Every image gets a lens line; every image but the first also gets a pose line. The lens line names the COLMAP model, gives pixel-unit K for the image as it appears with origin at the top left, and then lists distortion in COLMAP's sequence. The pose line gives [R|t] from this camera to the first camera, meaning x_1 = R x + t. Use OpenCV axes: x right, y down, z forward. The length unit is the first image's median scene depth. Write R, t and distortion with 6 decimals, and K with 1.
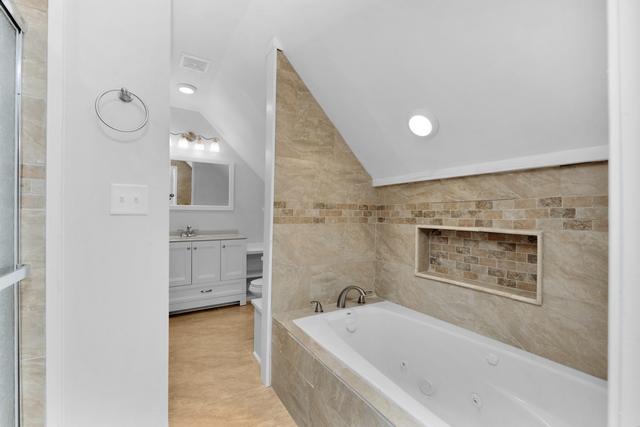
lens RADIAL K [[266.4, 0, 321.4], [0, 266.4, 214.2], [0, 0, 1]] dist [-0.016766, -0.001490]
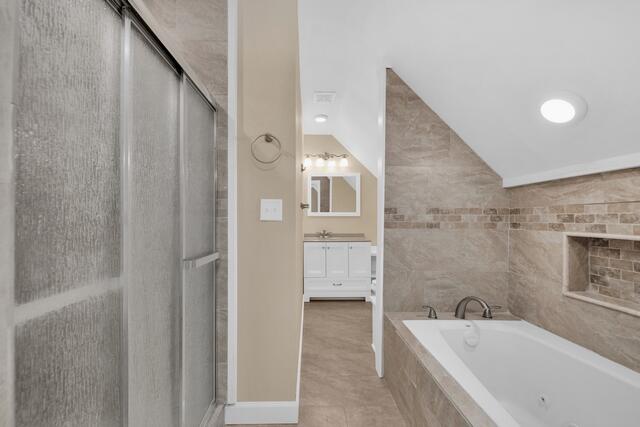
lens RADIAL K [[254.8, 0, 318.4], [0, 254.8, 217.3], [0, 0, 1]] dist [-0.022827, -0.000672]
pose [[0.859883, -0.008666, -0.510418, 0.107165], [0.004356, 0.999944, -0.009638, -0.000610], [0.510473, 0.006064, 0.859872, -0.030446]]
